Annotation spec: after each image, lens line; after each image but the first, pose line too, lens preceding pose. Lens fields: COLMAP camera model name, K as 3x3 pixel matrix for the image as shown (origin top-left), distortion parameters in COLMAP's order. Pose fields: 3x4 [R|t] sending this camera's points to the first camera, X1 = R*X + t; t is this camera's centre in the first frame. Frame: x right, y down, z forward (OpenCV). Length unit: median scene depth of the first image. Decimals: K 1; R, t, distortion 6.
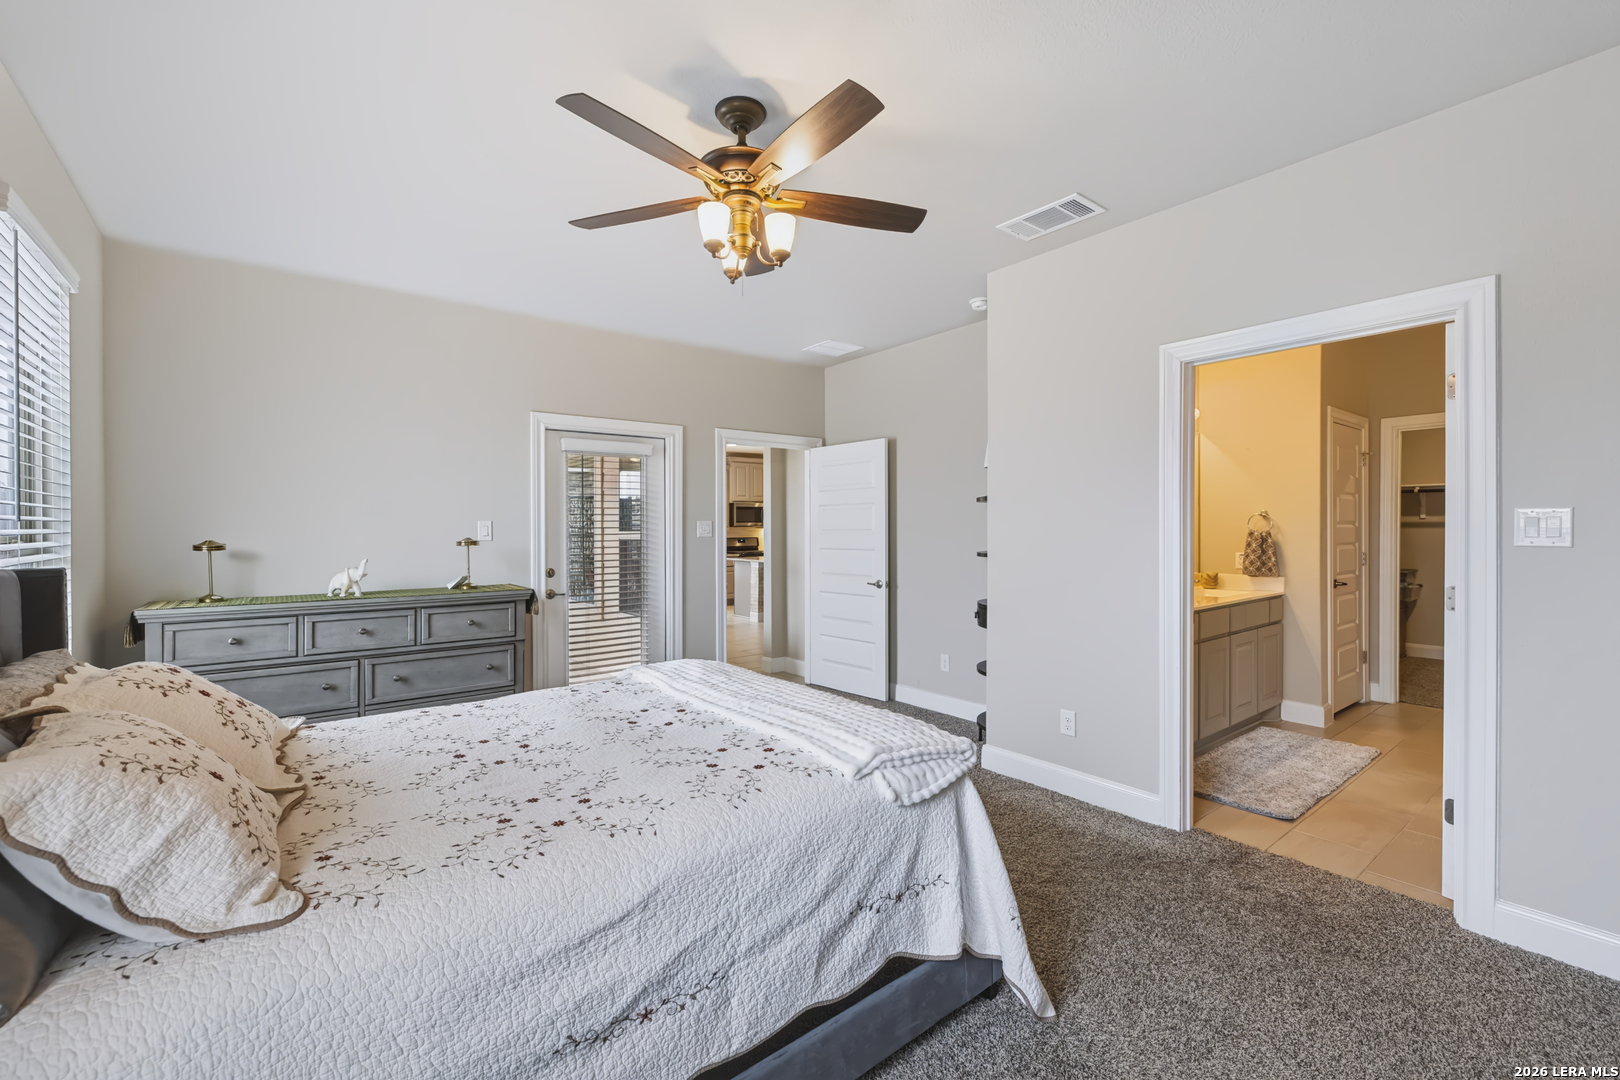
lens RADIAL K [[680.1, 0, 810.0], [0, 680.1, 540.0], [0, 0, 1]] dist [0.000811, 0.000118]
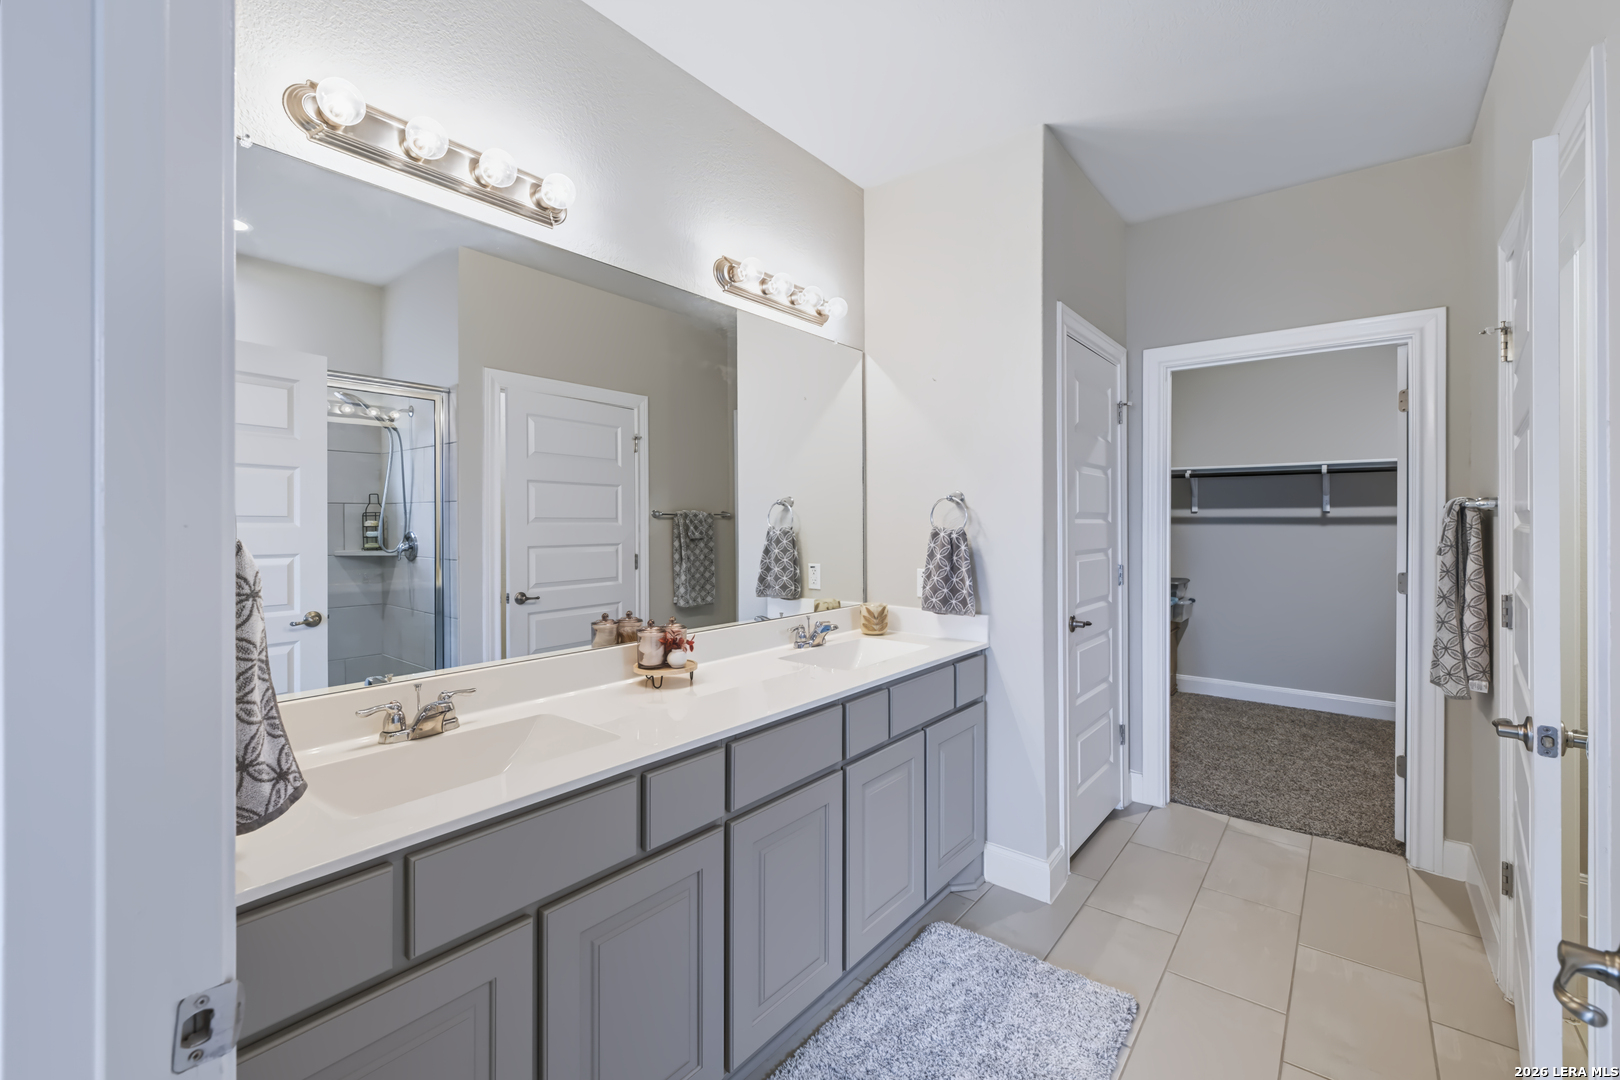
lens RADIAL K [[686.8, 0, 808.2], [0, 686.8, 524.5], [0, 0, 1]] dist [0.000600, 0.000008]
pose [[0.973439, 0.004349, 0.228904, 0.423314], [-0.001280, 0.999907, -0.013554, -0.009642], [-0.228941, 0.012901, 0.973355, 0.490411]]
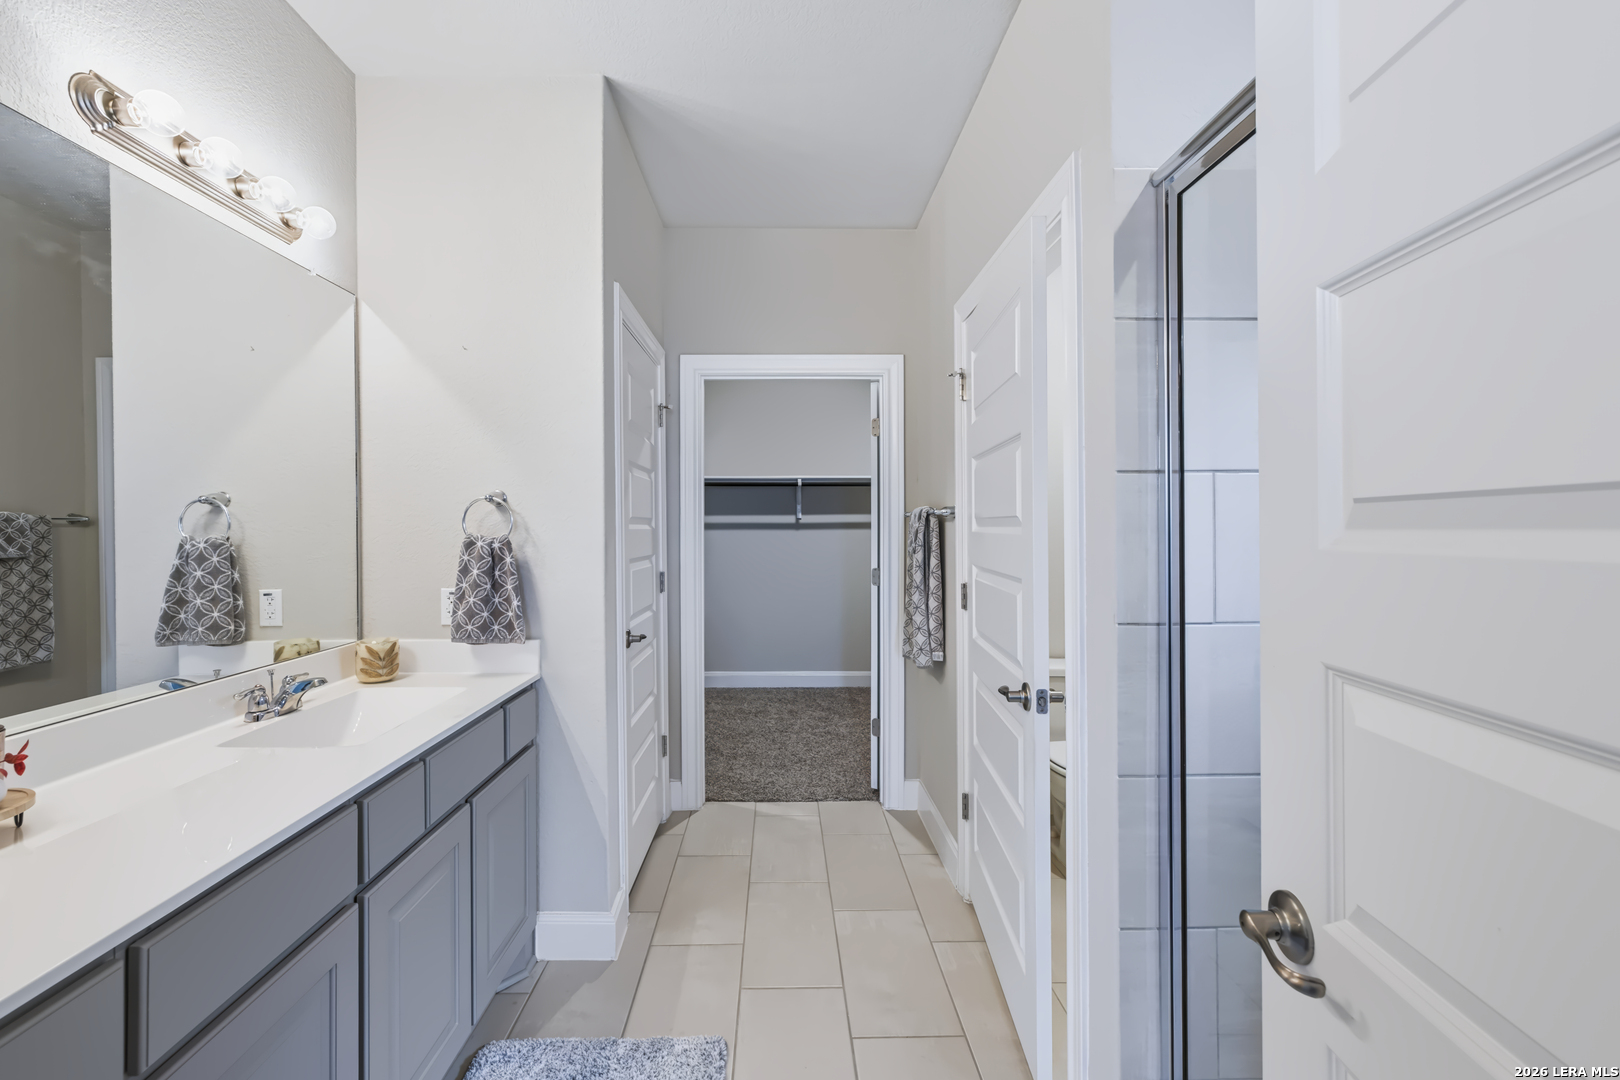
lens RADIAL K [[695.2, 0, 790.1], [0, 695.2, 527.7], [0, 0, 1]] dist [0.000995, 0.000026]
pose [[0.606698, 0.002117, 0.794930, 0.422445], [0.014661, 0.999797, -0.013852, -0.010454], [-0.794797, 0.020059, 0.606543, 0.574578]]
